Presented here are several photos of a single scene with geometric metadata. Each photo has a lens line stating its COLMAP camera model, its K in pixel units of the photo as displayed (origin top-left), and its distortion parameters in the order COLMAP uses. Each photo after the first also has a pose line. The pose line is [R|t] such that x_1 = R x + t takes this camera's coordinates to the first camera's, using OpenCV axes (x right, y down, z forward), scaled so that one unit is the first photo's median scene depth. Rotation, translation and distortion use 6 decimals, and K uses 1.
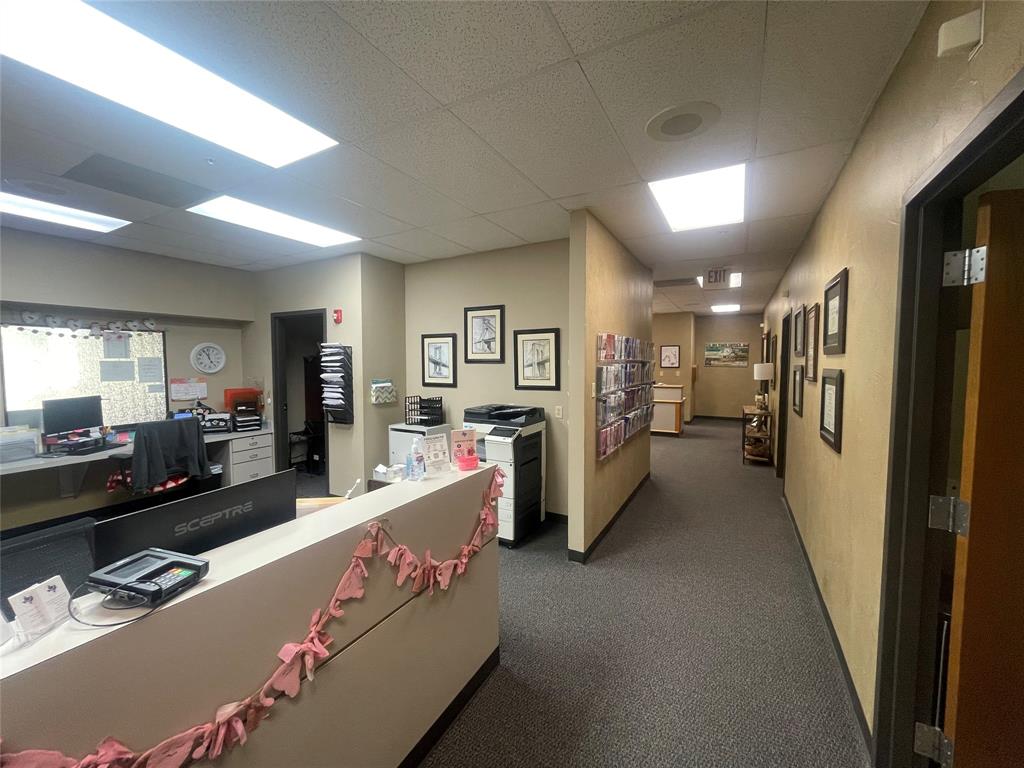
lens RADIAL K [[411.1, 0, 509.2], [0, 411.1, 384.4], [0, 0, 1]] dist [-0.003466, -0.000825]
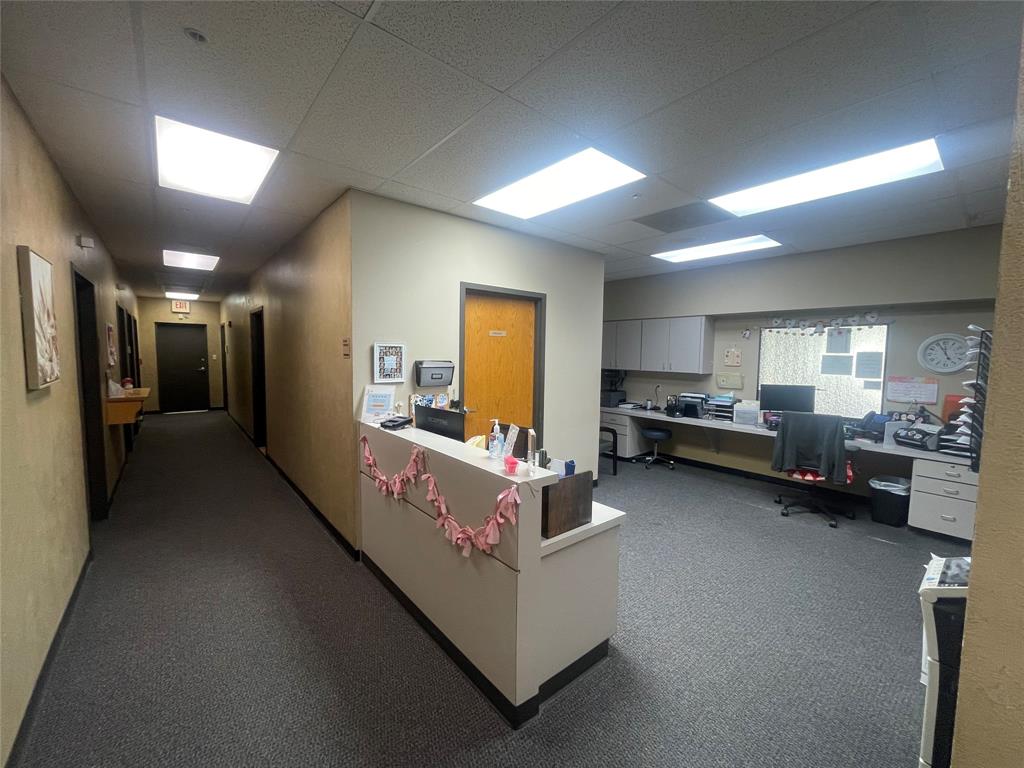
lens RADIAL K [[411.1, 0, 513.6], [0, 411.1, 383.9], [0, 0, 1]] dist [-0.003466, -0.000825]
pose [[-0.364567, 0.068985, -0.928618, 0.351130], [-0.065382, 0.992894, 0.099428, -0.036495], [0.928879, 0.096964, -0.357467, 0.635088]]
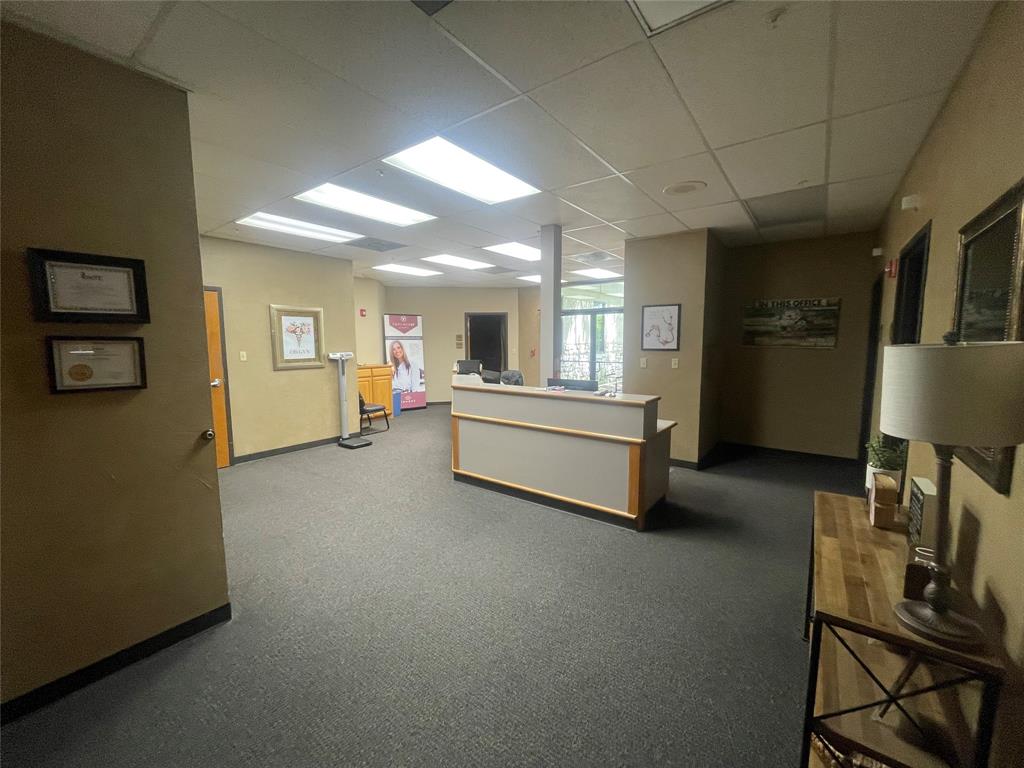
lens RADIAL K [[411.1, 0, 516.1], [0, 411.1, 380.7], [0, 0, 1]] dist [-0.003466, -0.000825]
pose [[0.991046, 0.017245, -0.132403, 0.114632], [-0.009755, 0.998326, 0.057011, -0.012327], [0.133165, -0.055209, 0.989555, 0.197247]]
